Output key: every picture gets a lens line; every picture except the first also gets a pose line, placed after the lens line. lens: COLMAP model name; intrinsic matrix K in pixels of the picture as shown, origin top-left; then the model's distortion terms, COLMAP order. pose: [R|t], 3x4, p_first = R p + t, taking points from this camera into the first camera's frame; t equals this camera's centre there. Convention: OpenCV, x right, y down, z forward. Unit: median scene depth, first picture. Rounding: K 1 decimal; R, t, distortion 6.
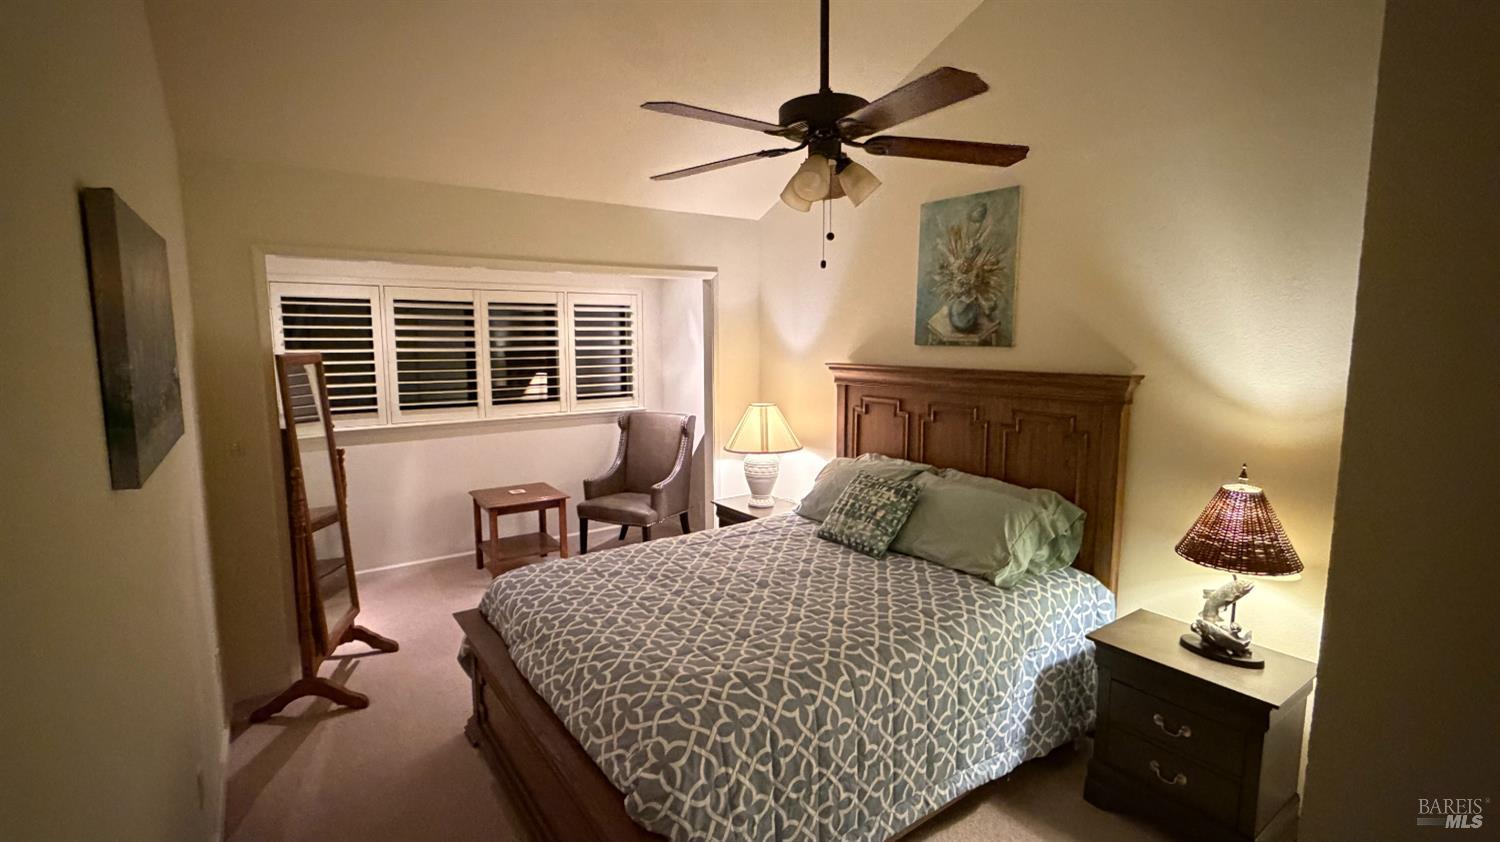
lens RADIAL K [[683.7, 0, 752.5], [0, 683.7, 417.3], [0, 0, 1]] dist [-0.001284, -0.000049]
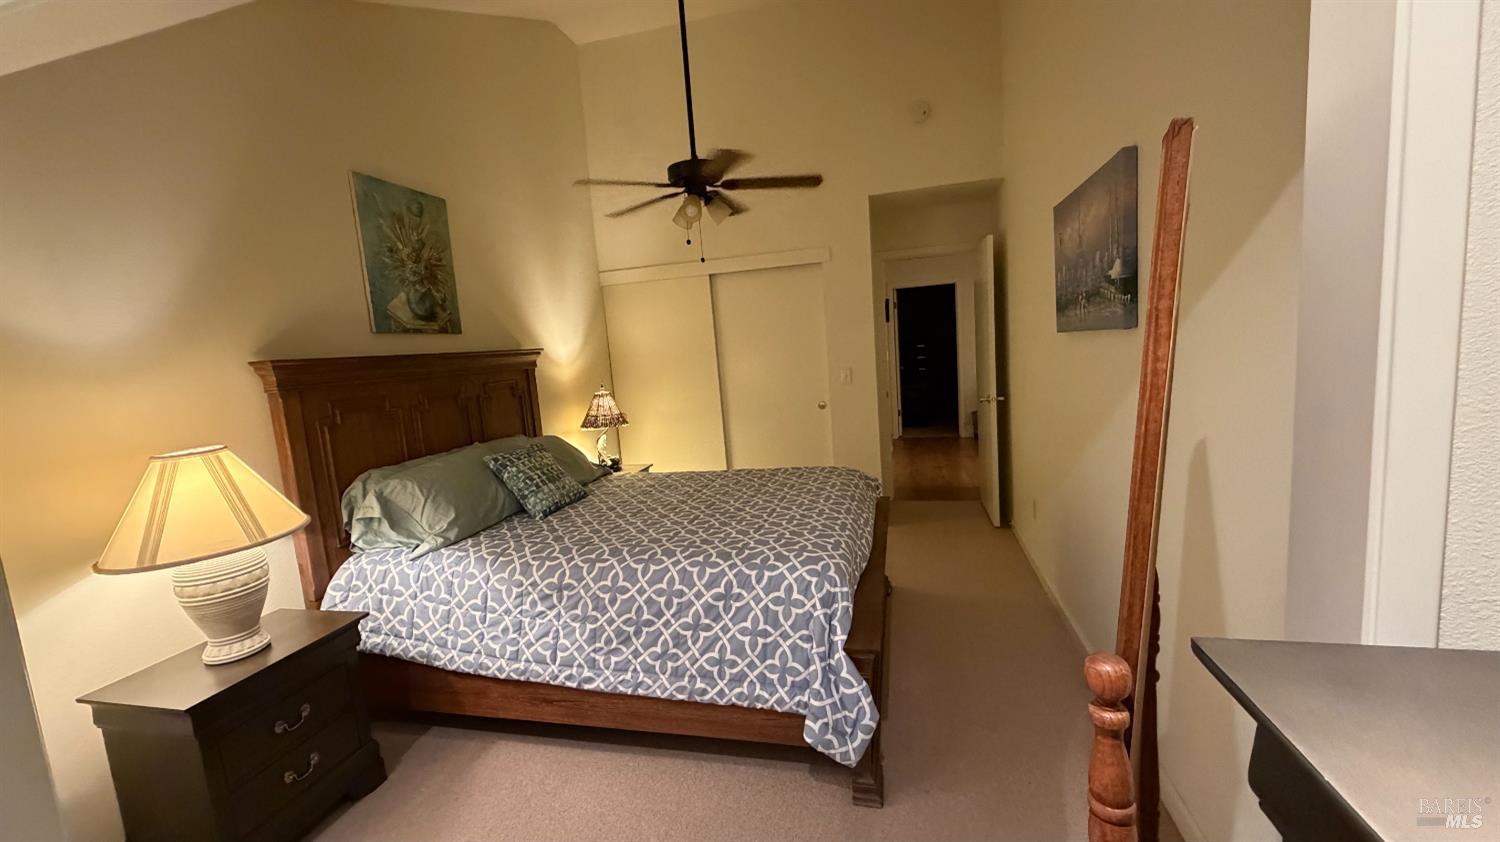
lens RADIAL K [[604.8, 0, 750.9], [0, 604.8, 424.1], [0, 0, 1]] dist [0.001252, 0.000010]
pose [[-0.641196, -0.035983, 0.766533, -0.717938], [0.182517, 0.963084, 0.197883, -0.064693], [-0.745356, 0.266787, -0.610958, 1.242077]]
